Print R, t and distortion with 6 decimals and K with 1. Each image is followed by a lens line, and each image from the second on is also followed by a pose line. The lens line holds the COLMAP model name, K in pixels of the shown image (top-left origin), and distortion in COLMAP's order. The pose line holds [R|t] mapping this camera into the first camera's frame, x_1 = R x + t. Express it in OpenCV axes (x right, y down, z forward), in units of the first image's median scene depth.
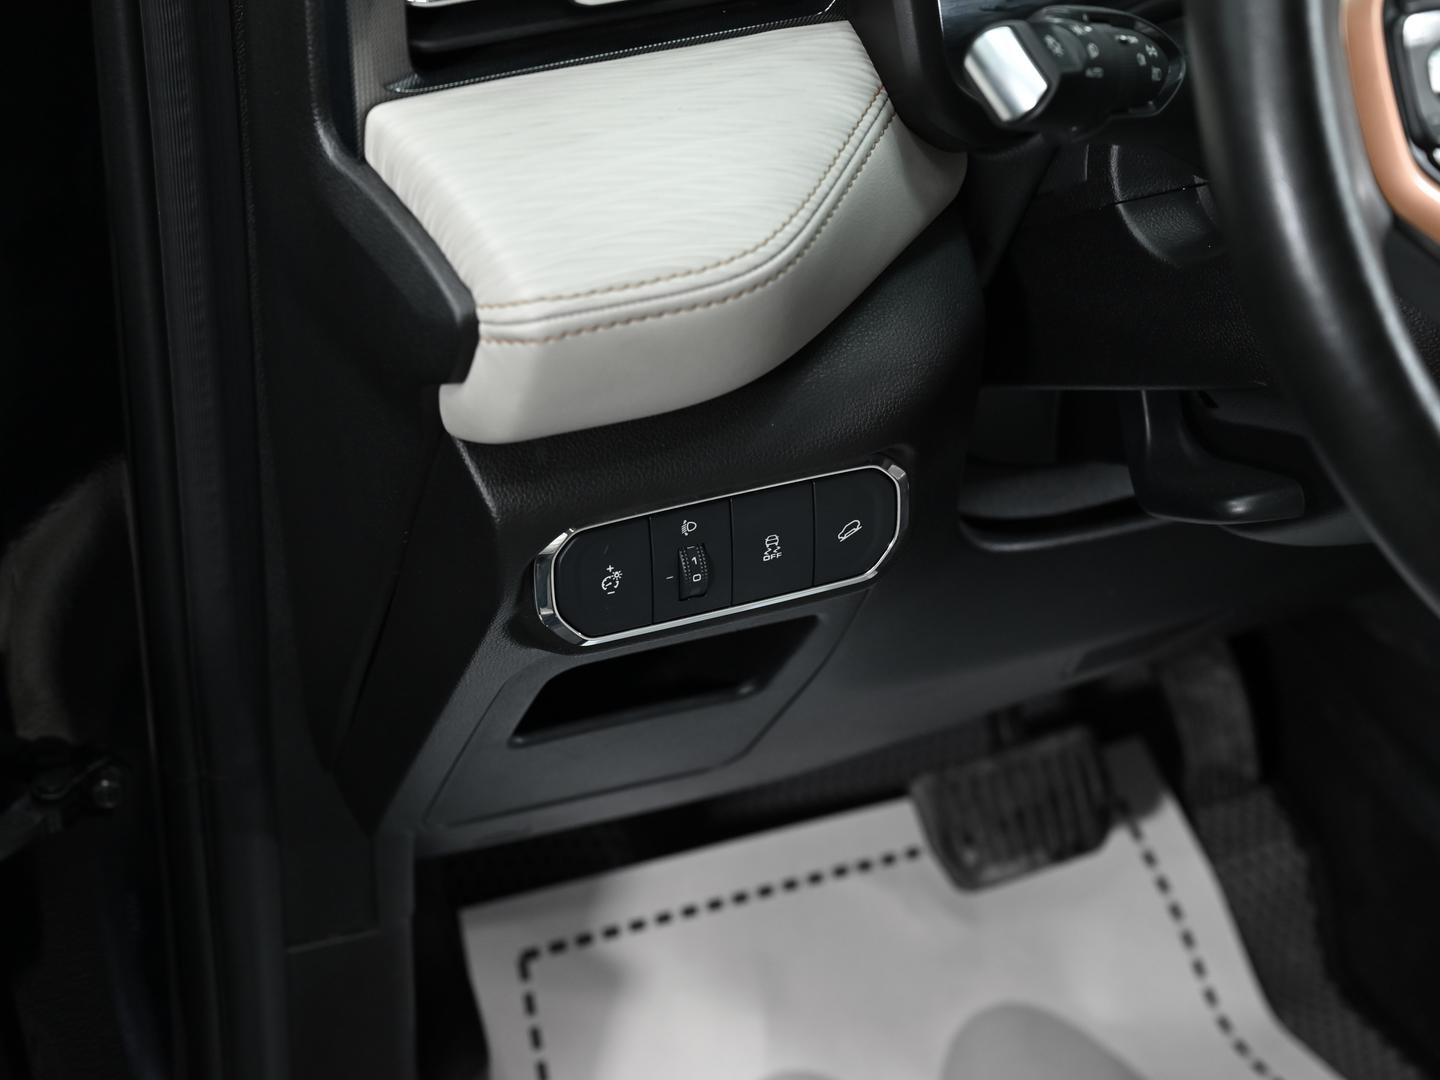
lens RADIAL K [[2345.3, 0, 721.5], [0, 2345.3, 540.8], [0, 0, 1]] dist [-0.017541, 0.000000]
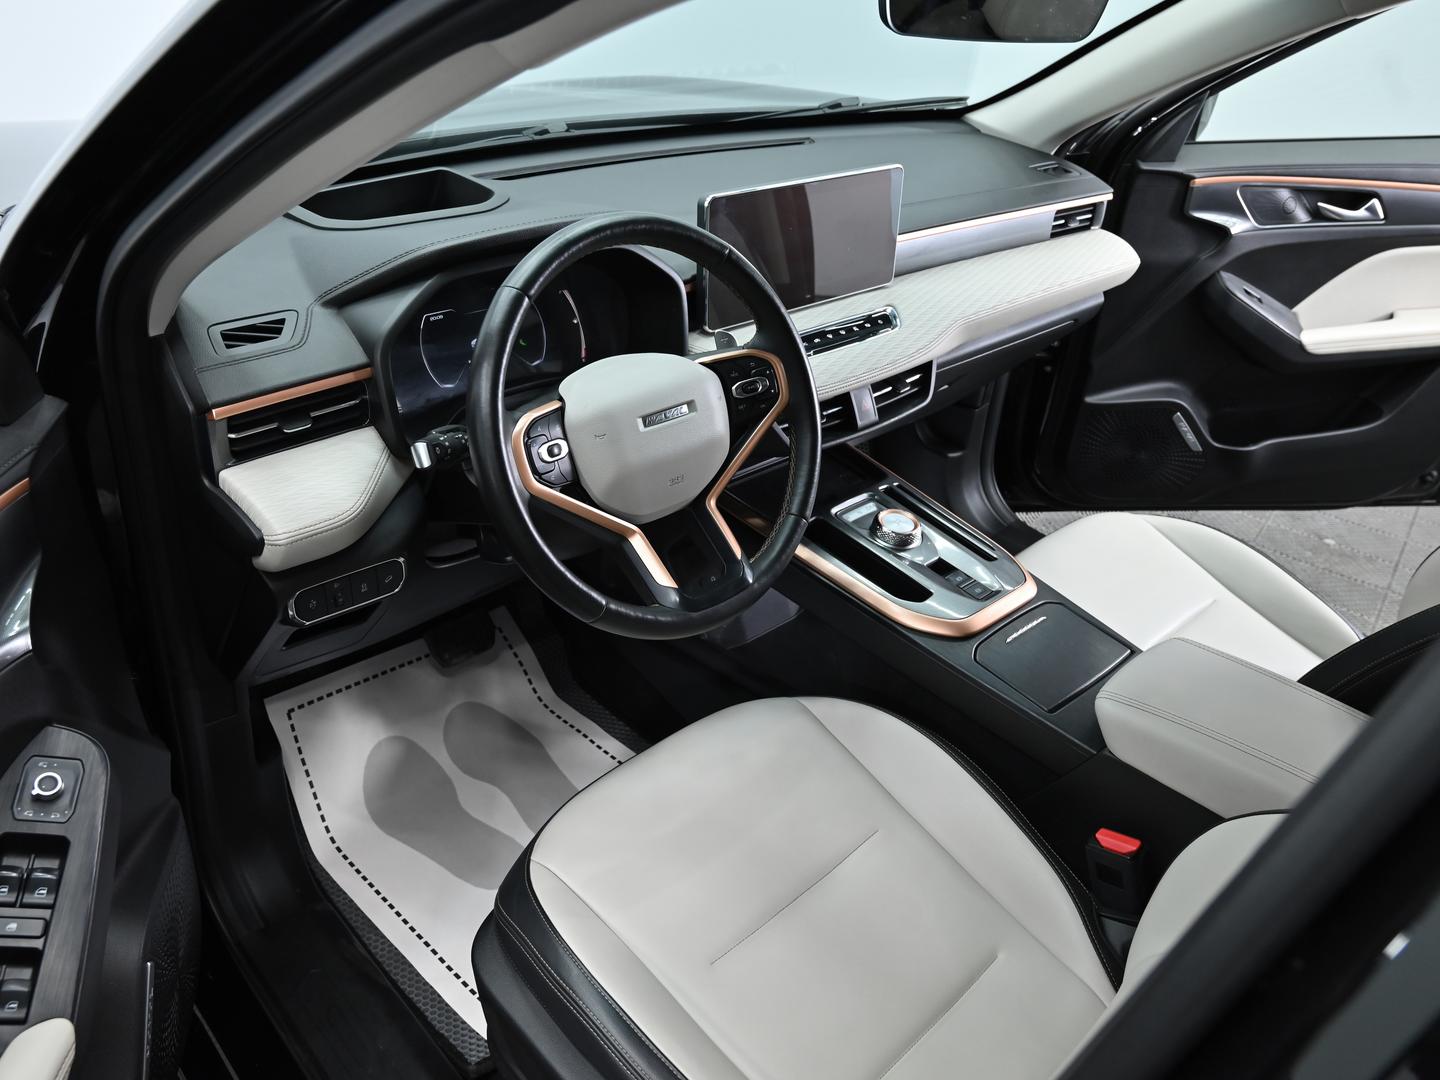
lens RADIAL K [[1071.5, 0, 719.7], [0, 1071.5, 532.9], [0, 0, 1]] dist [-0.029149, 0.000375]
pose [[0.941790, -0.090181, 0.323881, 0.013030], [0.066375, 0.994267, 0.083835, -0.161982], [-0.329584, -0.057457, 0.942376, -0.546276]]
